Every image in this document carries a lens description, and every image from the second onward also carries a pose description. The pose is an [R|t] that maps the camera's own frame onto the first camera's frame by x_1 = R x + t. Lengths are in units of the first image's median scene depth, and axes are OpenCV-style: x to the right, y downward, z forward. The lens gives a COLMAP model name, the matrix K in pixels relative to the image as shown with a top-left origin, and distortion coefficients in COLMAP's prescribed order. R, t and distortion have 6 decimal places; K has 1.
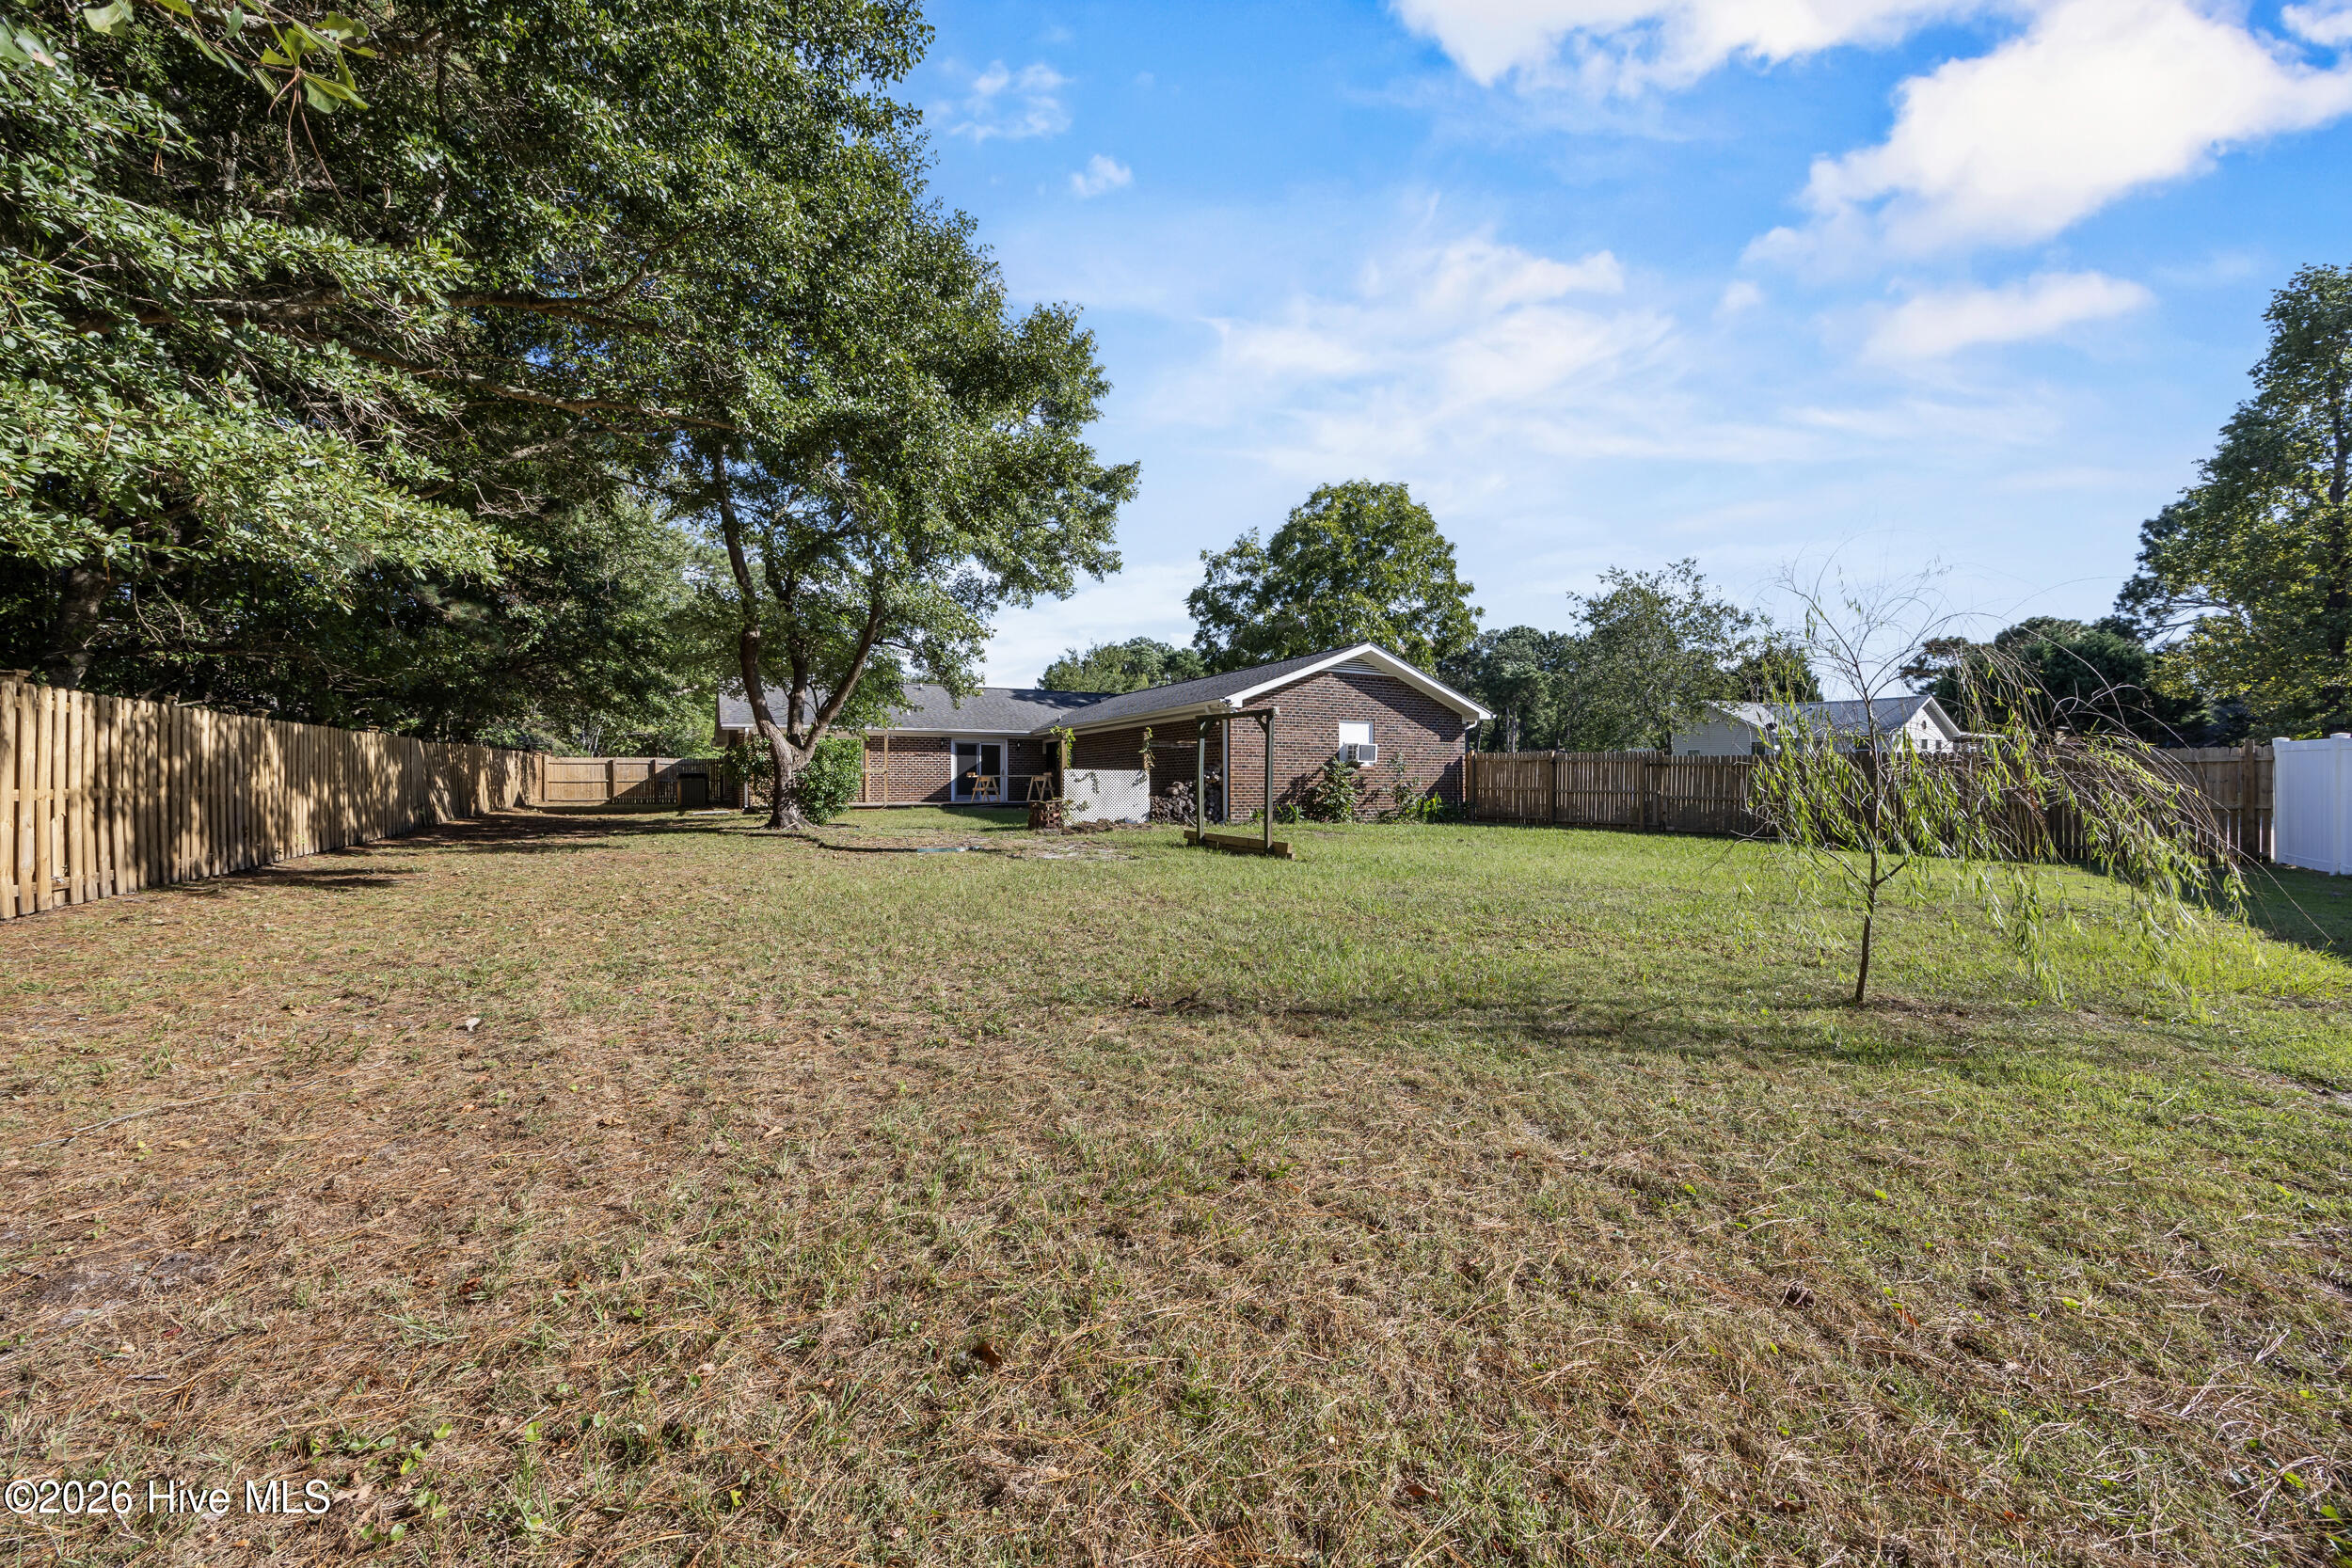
lens RADIAL K [[897.2, 0, 1170.1], [0, 897.2, 789.7], [0, 0, 1]] dist [0.000753, 0.000644]
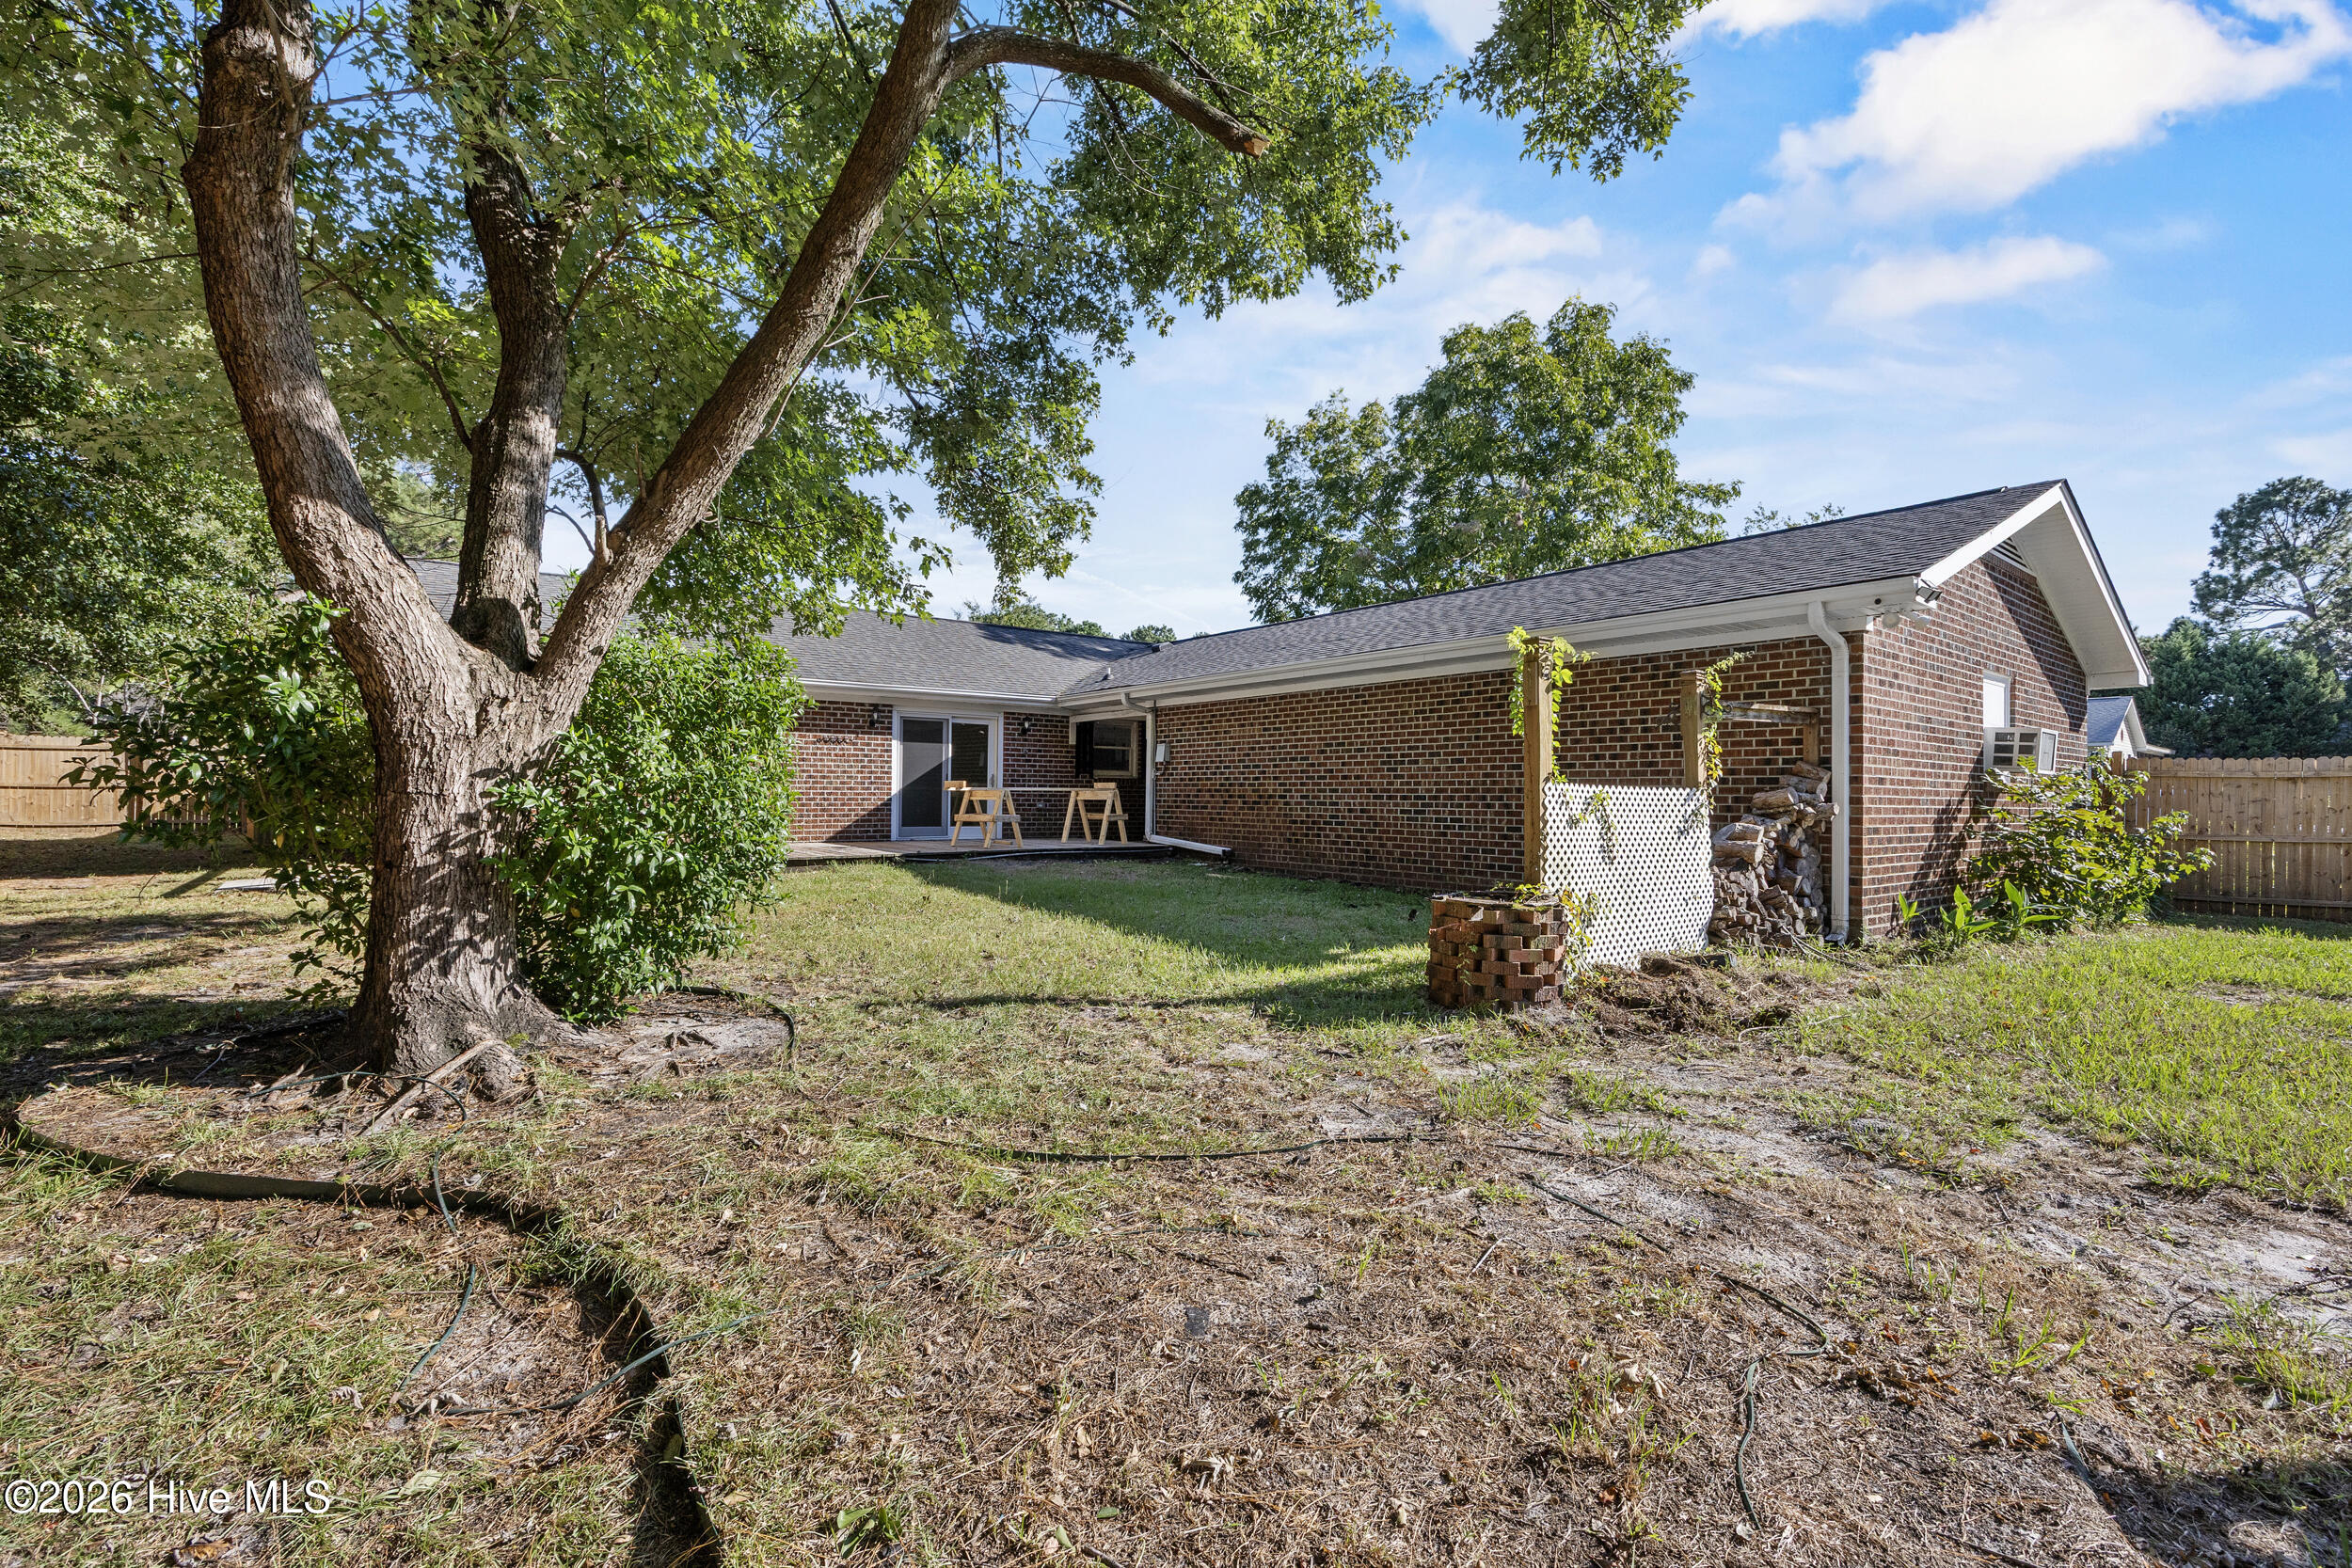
lens RADIAL K [[1005.9, 0, 1177.1], [0, 1005.9, 783.2], [0, 0, 1]] dist [-0.001418, -0.000010]
pose [[0.986256, 0.014122, 0.164621, -0.271950], [-0.011744, 0.999812, -0.015411, -0.015657], [-0.164808, 0.013266, 0.986237, 0.675805]]
